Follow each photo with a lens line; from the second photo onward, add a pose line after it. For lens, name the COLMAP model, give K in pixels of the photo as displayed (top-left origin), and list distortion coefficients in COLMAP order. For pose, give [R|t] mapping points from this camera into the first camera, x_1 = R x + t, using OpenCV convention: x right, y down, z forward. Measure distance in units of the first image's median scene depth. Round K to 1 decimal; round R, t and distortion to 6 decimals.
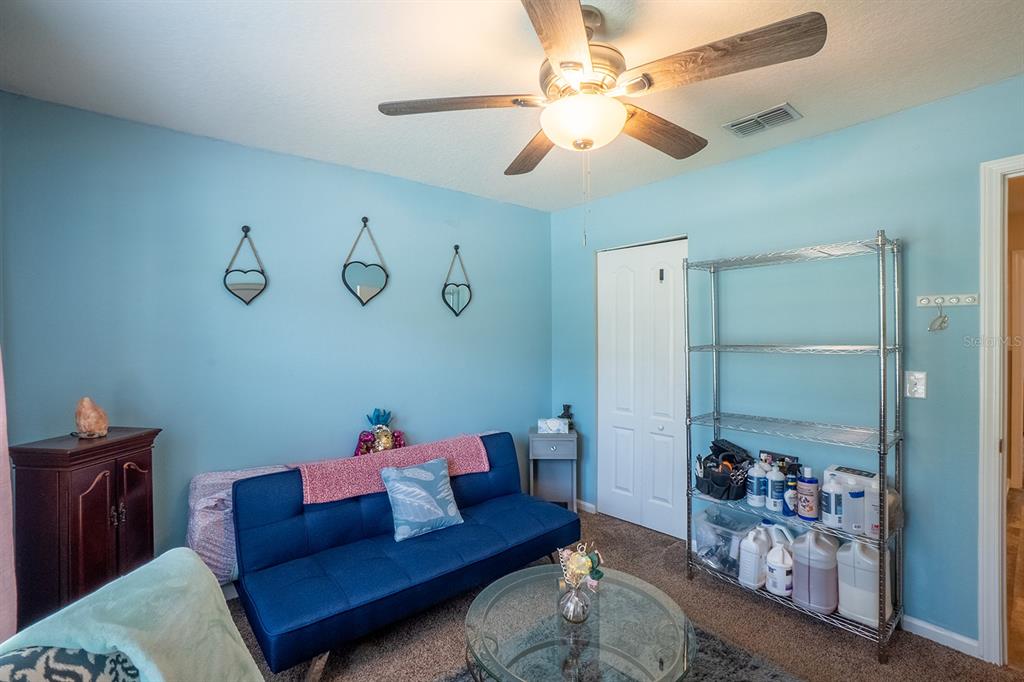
lens RADIAL K [[453.7, 0, 509.6], [0, 453.7, 336.4], [0, 0, 1]] dist [-0.060107, 0.020741]
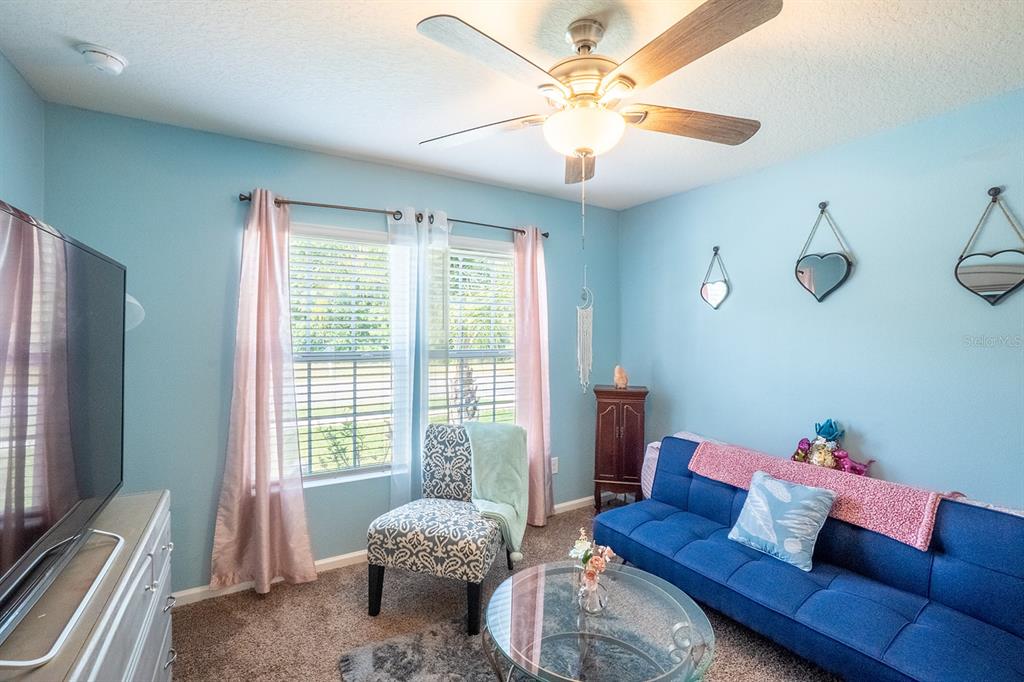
lens RADIAL K [[453.7, 0, 510.0], [0, 453.7, 332.4], [0, 0, 1]] dist [-0.060107, 0.020741]
pose [[-0.132489, 0.005650, -0.991168, 0.758551], [-0.007889, 0.999946, 0.006755, -0.009163], [0.991153, 0.008714, -0.132438, 0.601273]]
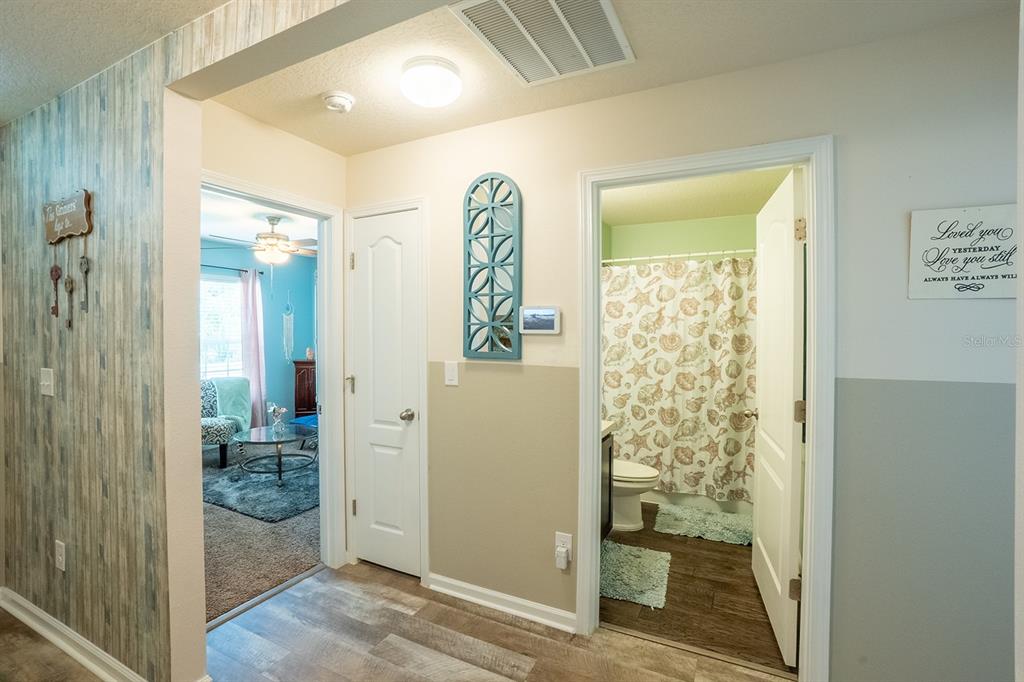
lens RADIAL K [[453.7, 0, 514.9], [0, 453.7, 334.6], [0, 0, 1]] dist [-0.060107, 0.020741]
pose [[0.422359, 0.009072, -0.906383, 2.111321], [-0.003839, 0.999959, 0.008220, 0.006809], [0.906421, 0.000008, 0.422376, 0.747207]]
